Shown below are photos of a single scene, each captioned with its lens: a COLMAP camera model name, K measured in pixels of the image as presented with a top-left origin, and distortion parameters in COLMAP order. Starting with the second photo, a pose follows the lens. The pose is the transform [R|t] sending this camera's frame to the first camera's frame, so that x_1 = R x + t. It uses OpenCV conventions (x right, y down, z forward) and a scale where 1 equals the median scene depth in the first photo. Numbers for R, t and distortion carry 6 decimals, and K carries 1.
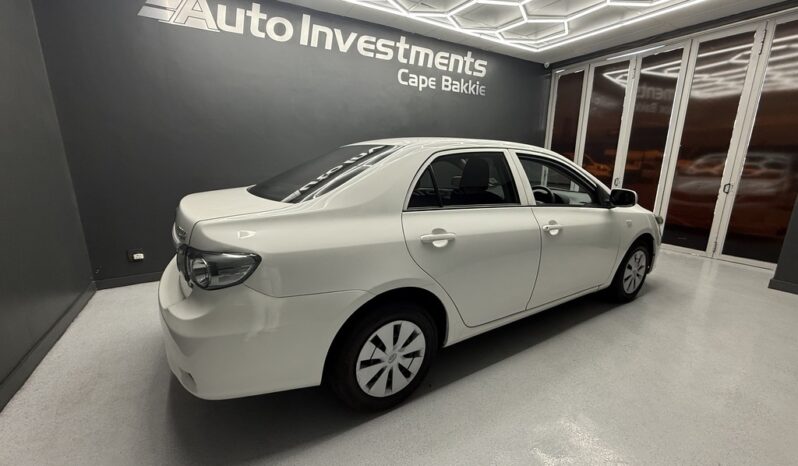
lens RADIAL K [[320.7, 0, 399.0], [0, 320.7, 233.0], [0, 0, 1]] dist [0.000026, -0.000017]
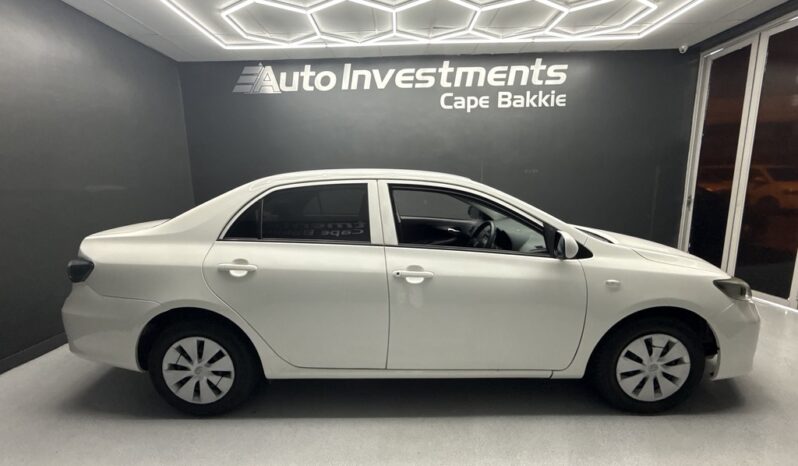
lens RADIAL K [[320.7, 0, 399.0], [0, 320.7, 233.0], [0, 0, 1]] dist [0.000026, -0.000017]
pose [[0.848032, 0.064224, -0.526039, 0.432270], [-0.098928, 0.994366, -0.038081, -0.042960], [0.520629, 0.084334, 0.849608, 0.142883]]
